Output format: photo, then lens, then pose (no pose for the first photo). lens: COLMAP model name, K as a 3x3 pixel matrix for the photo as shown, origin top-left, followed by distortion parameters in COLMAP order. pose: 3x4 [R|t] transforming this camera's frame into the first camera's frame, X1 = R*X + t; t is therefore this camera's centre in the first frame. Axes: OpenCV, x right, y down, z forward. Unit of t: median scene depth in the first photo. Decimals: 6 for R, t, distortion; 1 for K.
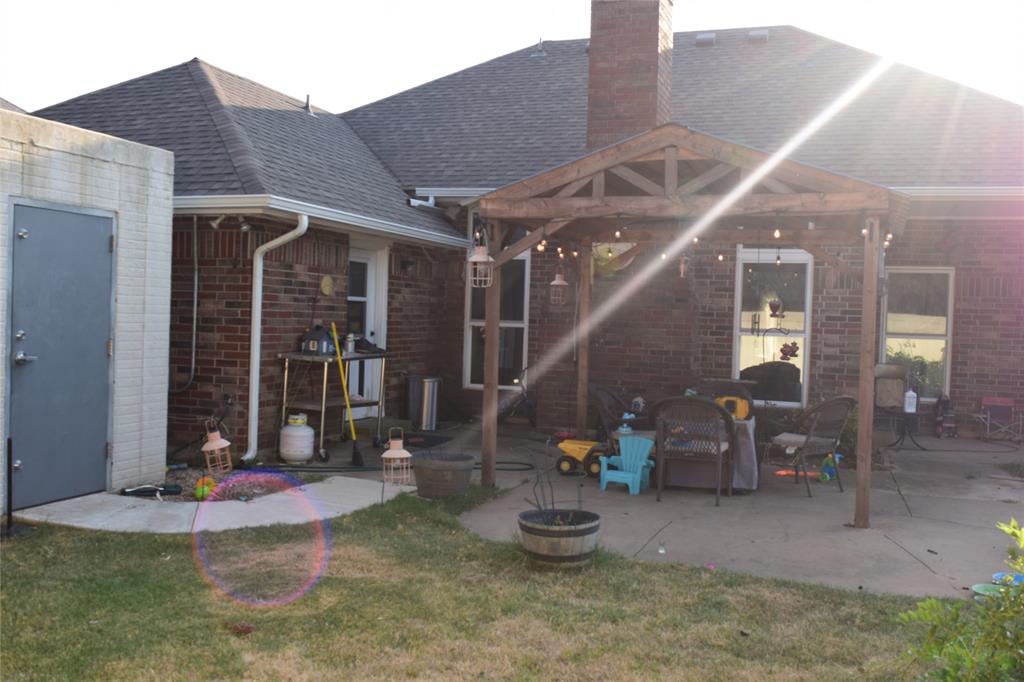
lens RADIAL K [[970.9, 0, 512.0], [0, 970.9, 341.0], [0, 0, 1]] dist [-0.016644, -0.007401]
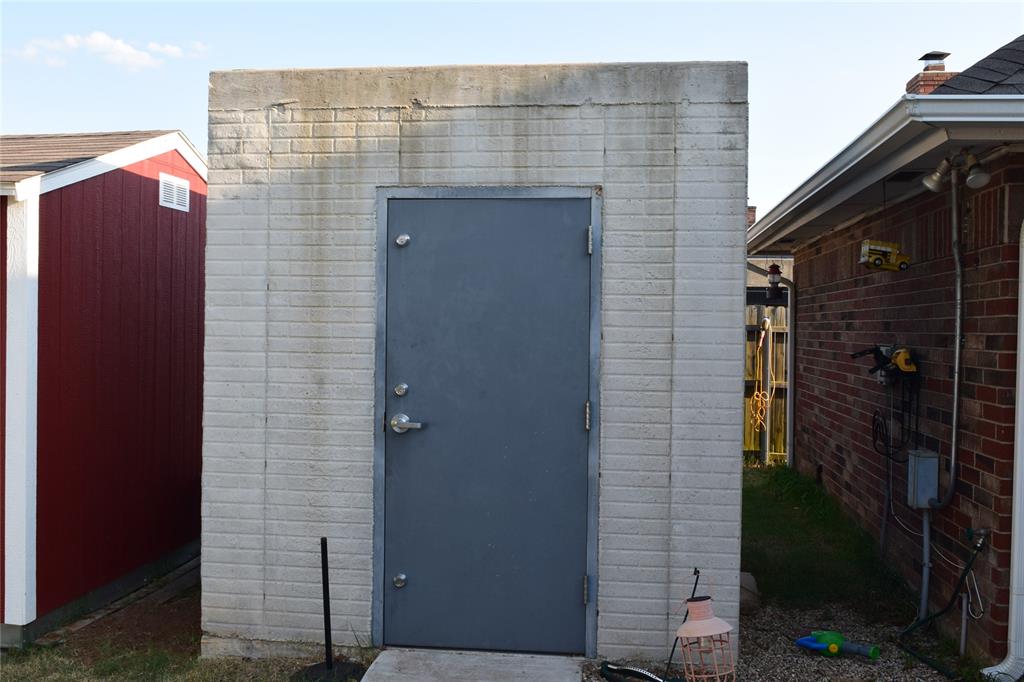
lens RADIAL K [[970.9, 0, 512.0], [0, 970.9, 341.0], [0, 0, 1]] dist [-0.016644, -0.007401]
pose [[0.232928, -0.020073, -0.972287, 0.161301], [-0.032634, 0.999063, -0.028444, -0.021875], [0.971946, 0.038355, 0.232055, 0.856663]]
